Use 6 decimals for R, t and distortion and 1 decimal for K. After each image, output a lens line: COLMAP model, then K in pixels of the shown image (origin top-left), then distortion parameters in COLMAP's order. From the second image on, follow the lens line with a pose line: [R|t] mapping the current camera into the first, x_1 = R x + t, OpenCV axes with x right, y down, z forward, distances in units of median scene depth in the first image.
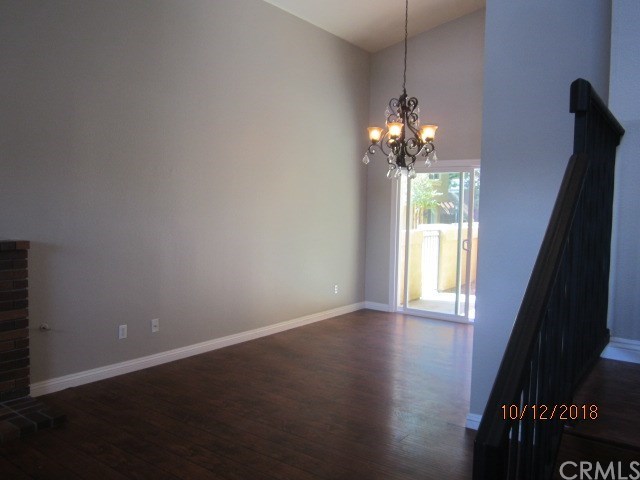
lens RADIAL K [[530.6, 0, 320.6], [0, 530.6, 243.2], [0, 0, 1]] dist [-0.037046, 0.006634]
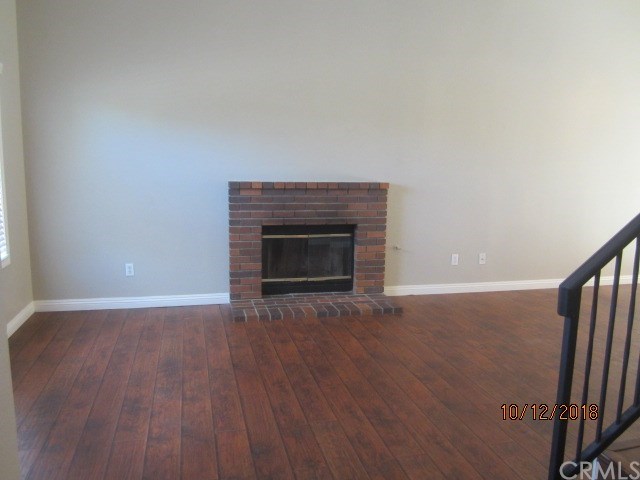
lens RADIAL K [[530.6, 0, 320.6], [0, 530.6, 243.2], [0, 0, 1]] dist [-0.037046, 0.006634]
pose [[0.771979, 0.092990, -0.628810, 0.201571], [-0.042525, 0.994581, 0.094873, 0.028875], [0.634224, -0.046500, 0.771750, -0.205623]]
